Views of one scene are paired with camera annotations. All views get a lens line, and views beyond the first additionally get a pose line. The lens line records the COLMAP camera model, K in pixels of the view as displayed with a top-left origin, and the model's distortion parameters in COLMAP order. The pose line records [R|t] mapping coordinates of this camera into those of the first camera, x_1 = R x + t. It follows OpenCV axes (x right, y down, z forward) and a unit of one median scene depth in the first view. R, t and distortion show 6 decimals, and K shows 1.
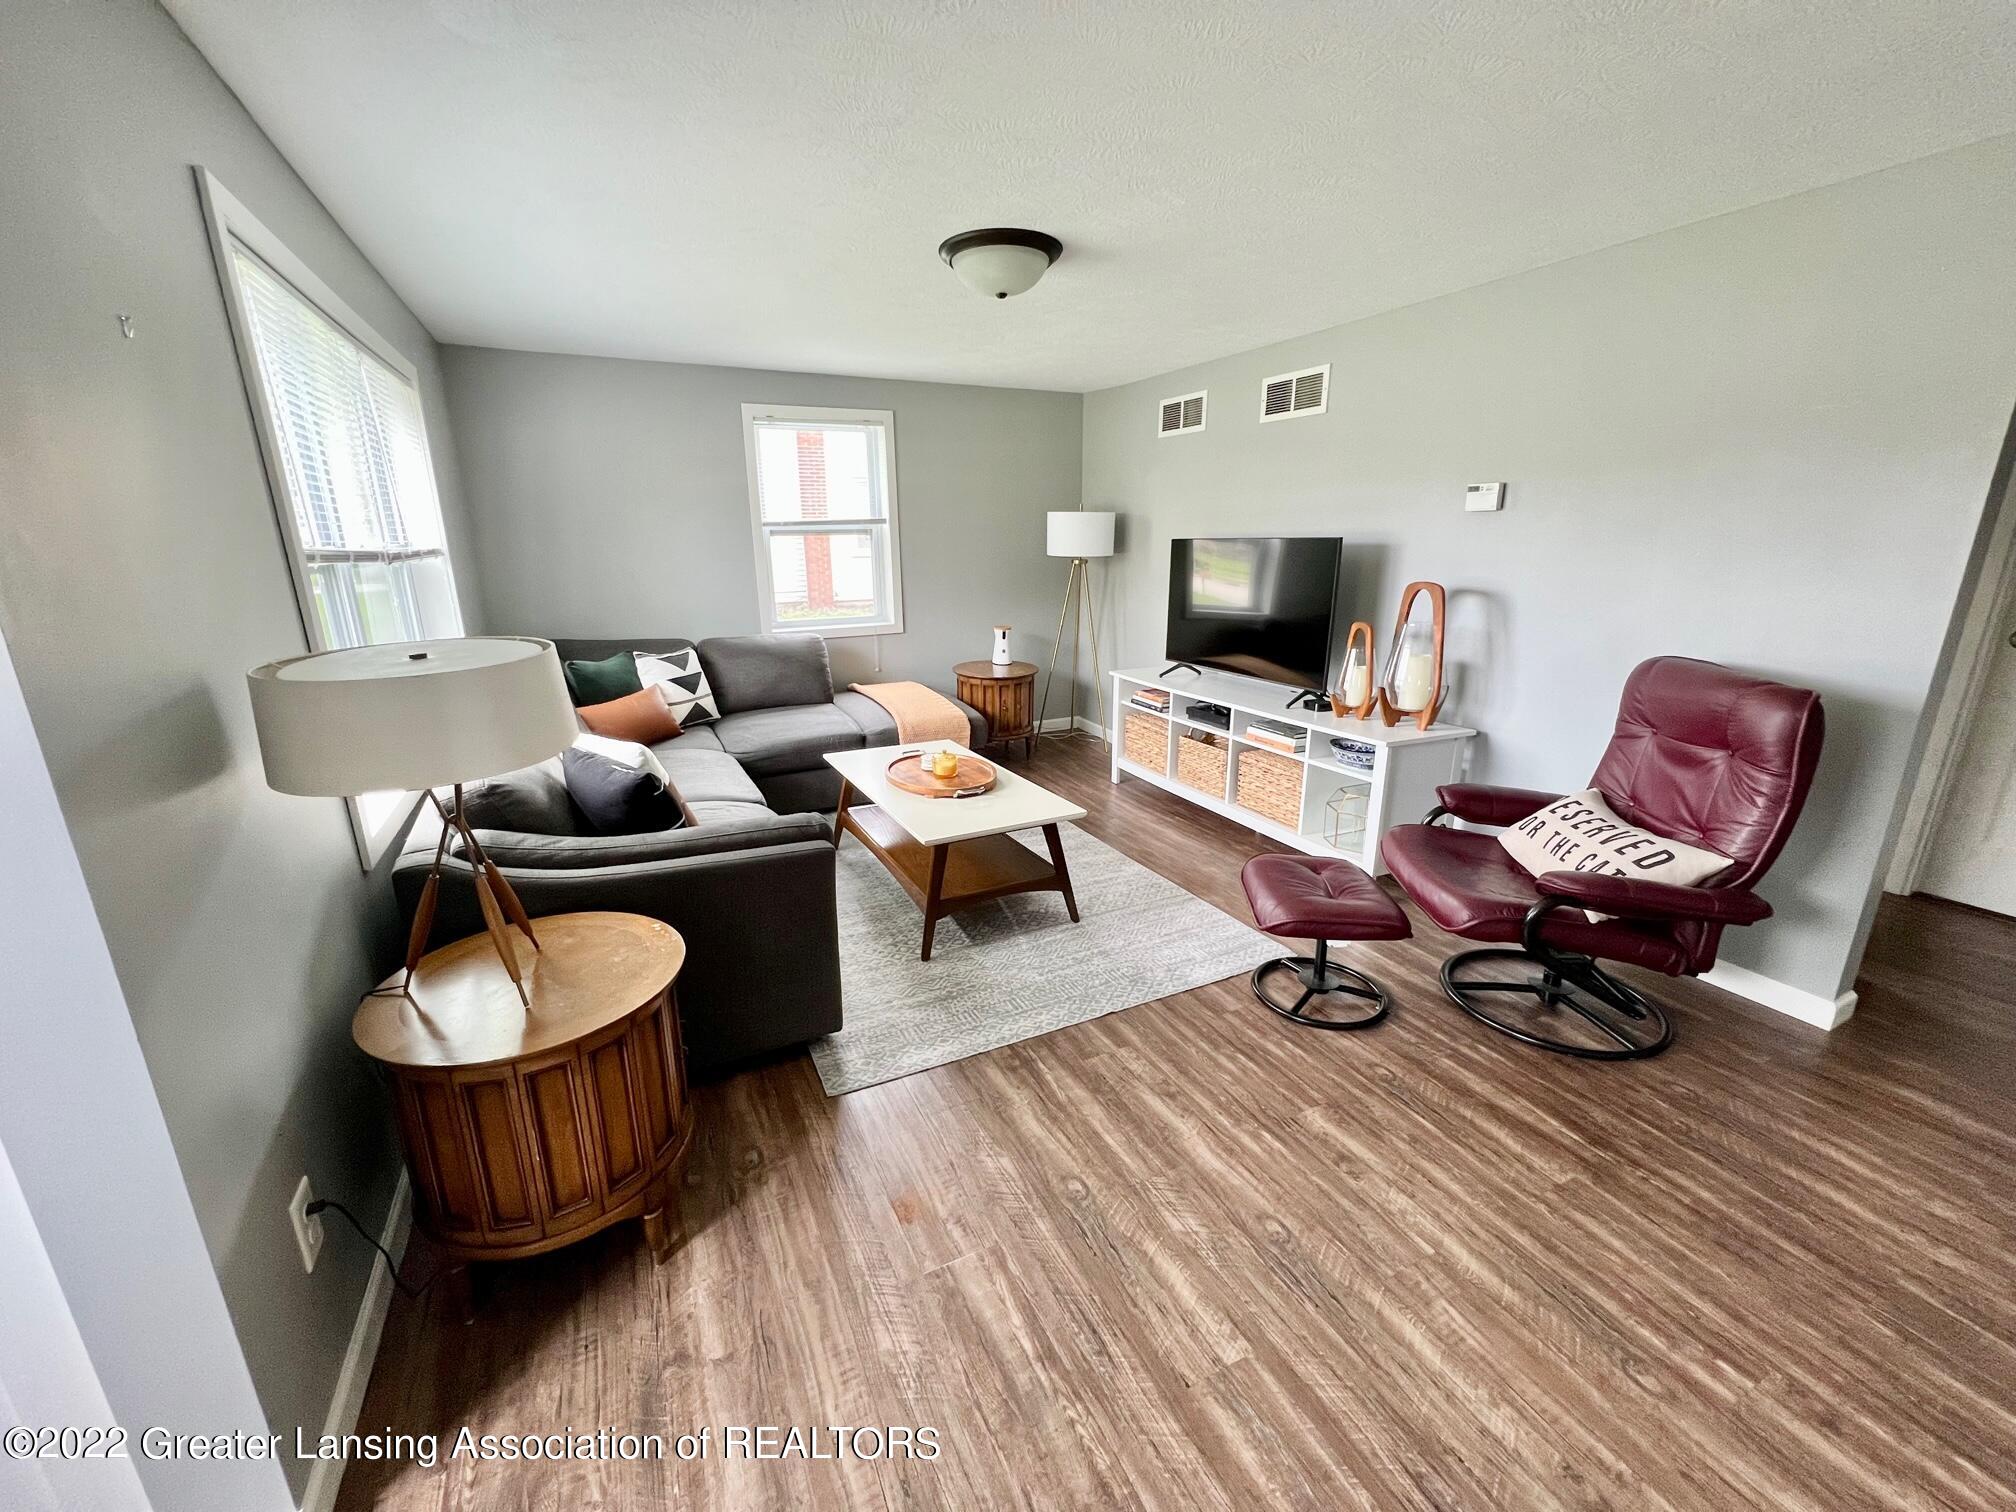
lens RADIAL K [[813.9, 0, 998.1], [0, 813.9, 759.9], [0, 0, 1]] dist [-0.000949, 0.000847]
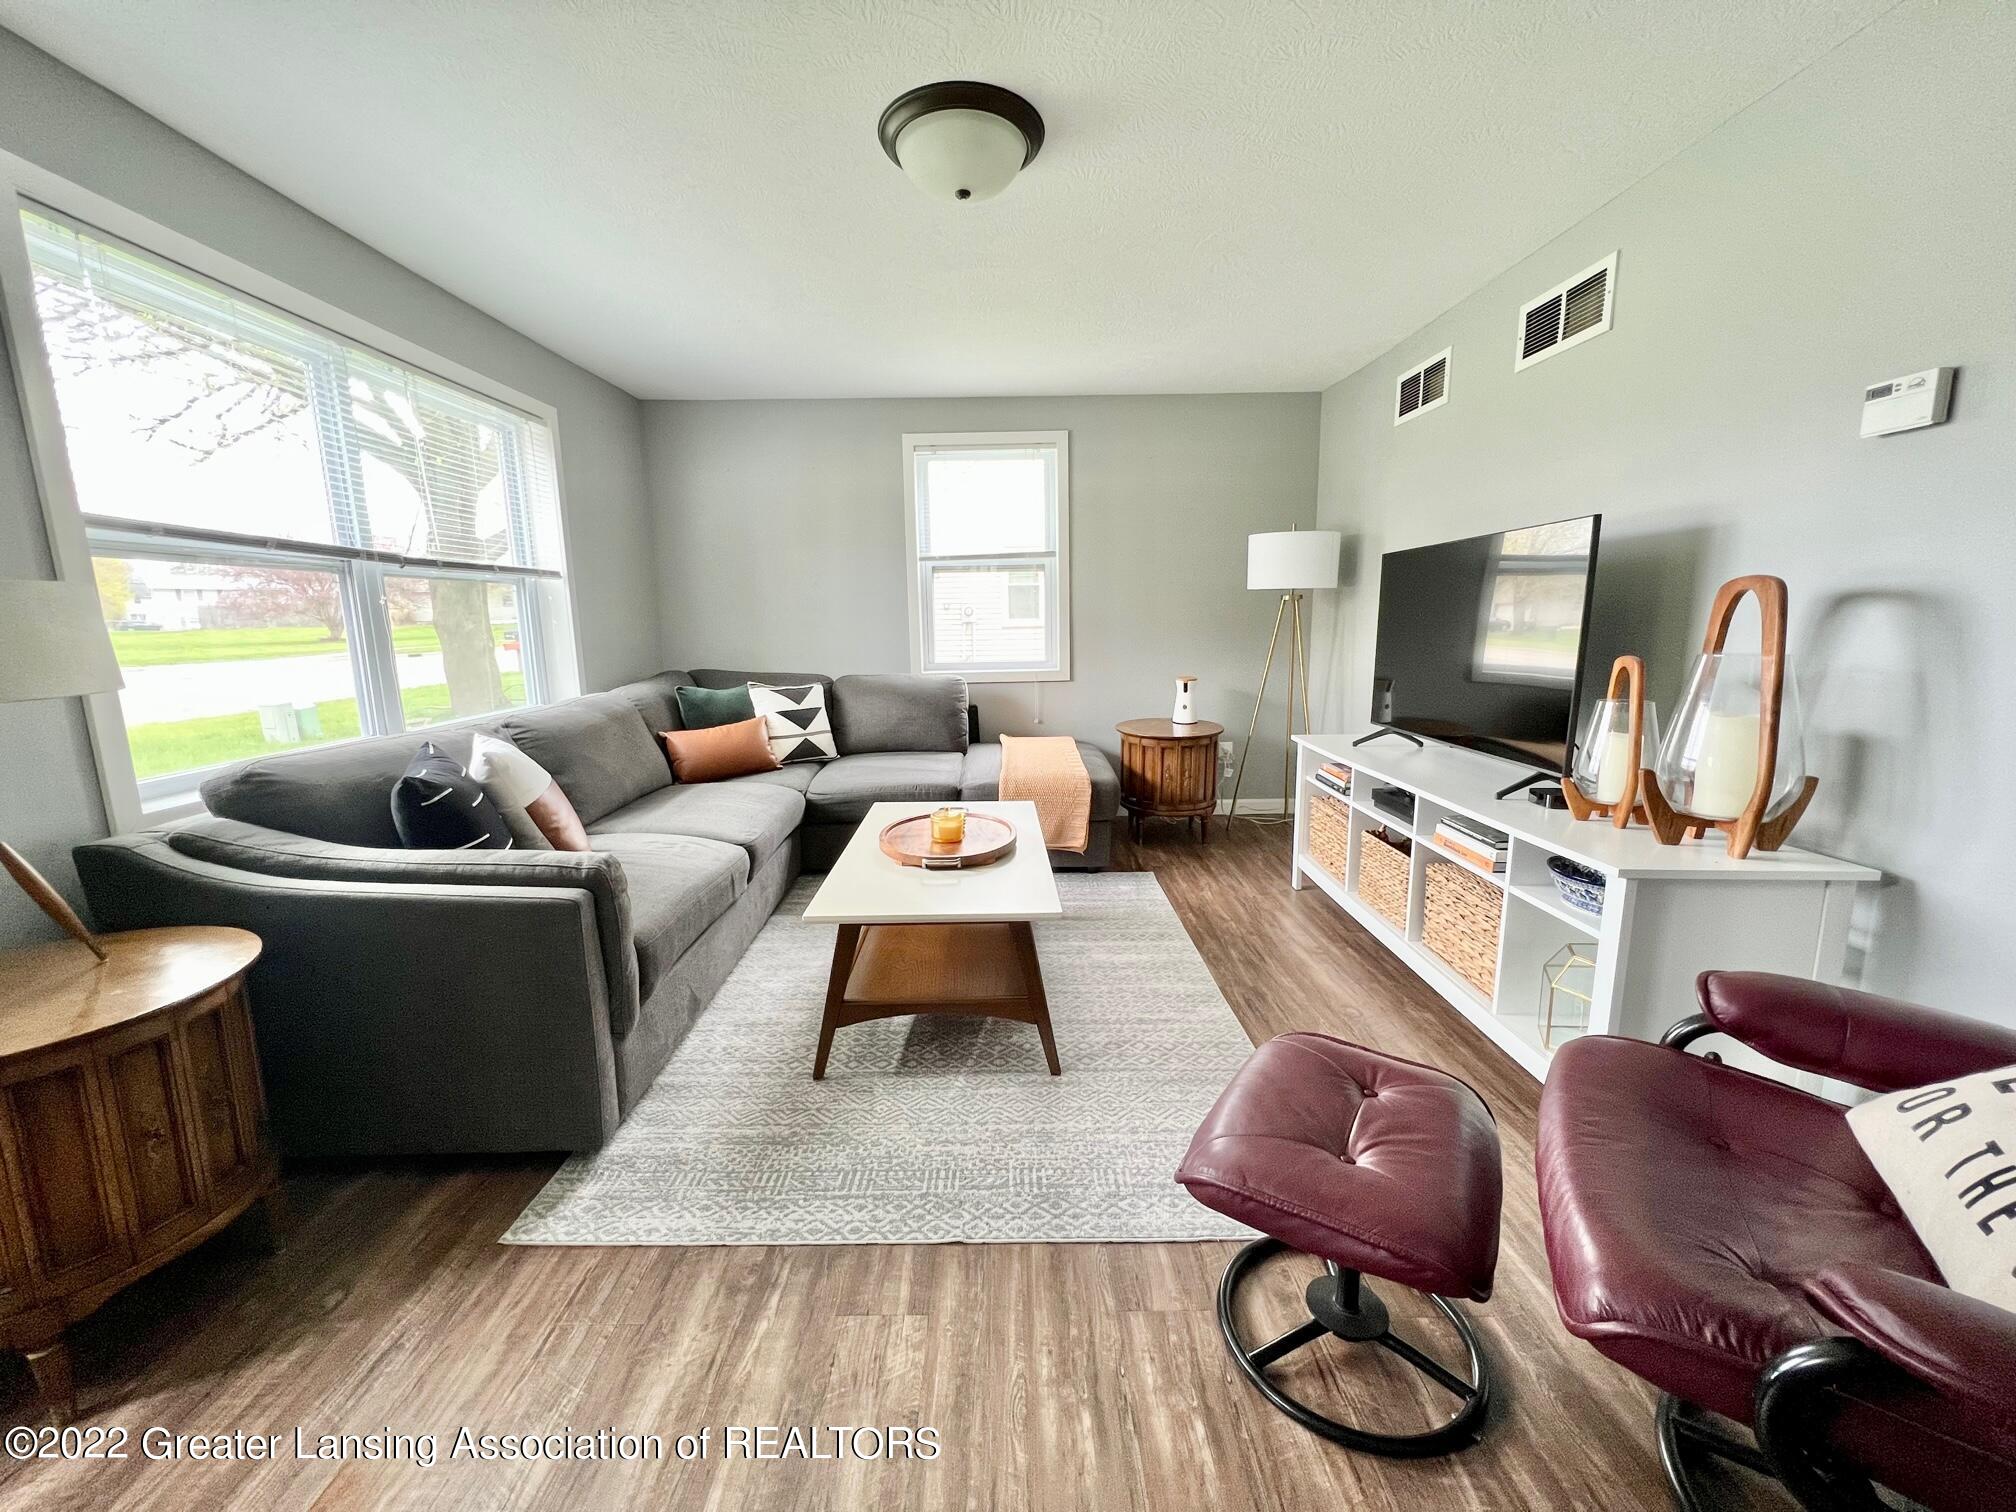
lens RADIAL K [[813.9, 0, 999.3], [0, 813.9, 755.6], [0, 0, 1]] dist [-0.000949, 0.000847]
pose [[0.897772, 0.071128, -0.434680, 0.299095], [-0.113759, 0.990836, -0.072821, -0.009079], [0.425517, 0.114825, 0.897636, 0.307149]]
